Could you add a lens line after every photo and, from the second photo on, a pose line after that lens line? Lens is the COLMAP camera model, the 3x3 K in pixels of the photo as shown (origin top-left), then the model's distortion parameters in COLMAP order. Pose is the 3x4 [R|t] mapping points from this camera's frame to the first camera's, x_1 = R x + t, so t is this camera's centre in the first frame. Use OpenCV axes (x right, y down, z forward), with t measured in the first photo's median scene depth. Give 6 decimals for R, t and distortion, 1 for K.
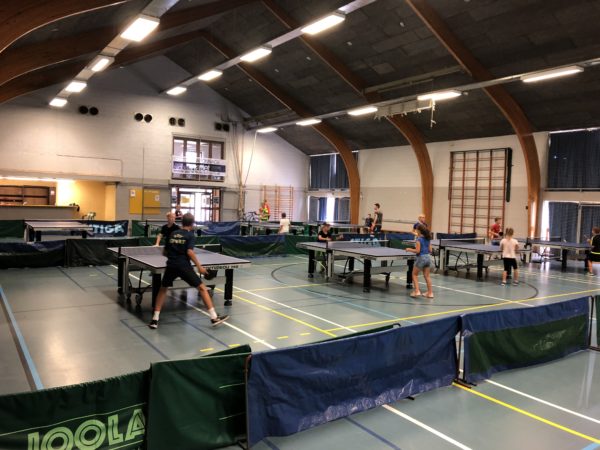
lens RADIAL K [[492.0, 0, 299.9], [0, 492.0, 221.4], [0, 0, 1]] dist [0.045312, -0.042485]
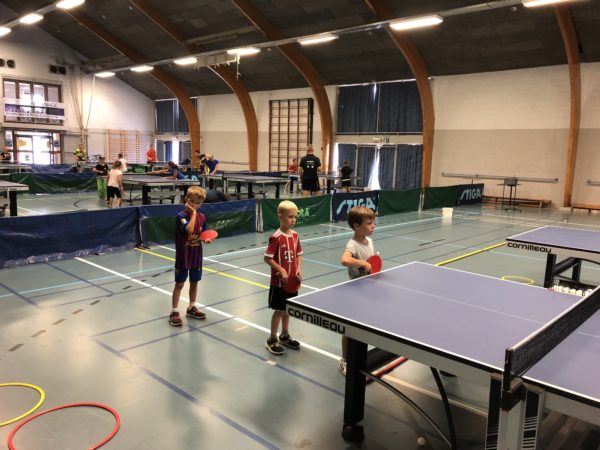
lens RADIAL K [[492.0, 0, 300.7], [0, 492.0, 222.4], [0, 0, 1]] dist [0.045312, -0.042485]
pose [[0.973674, -0.038380, 0.224689, 0.107821], [0.013580, 0.993739, 0.110896, 0.015261], [-0.227539, -0.104926, 0.968100, -0.158529]]
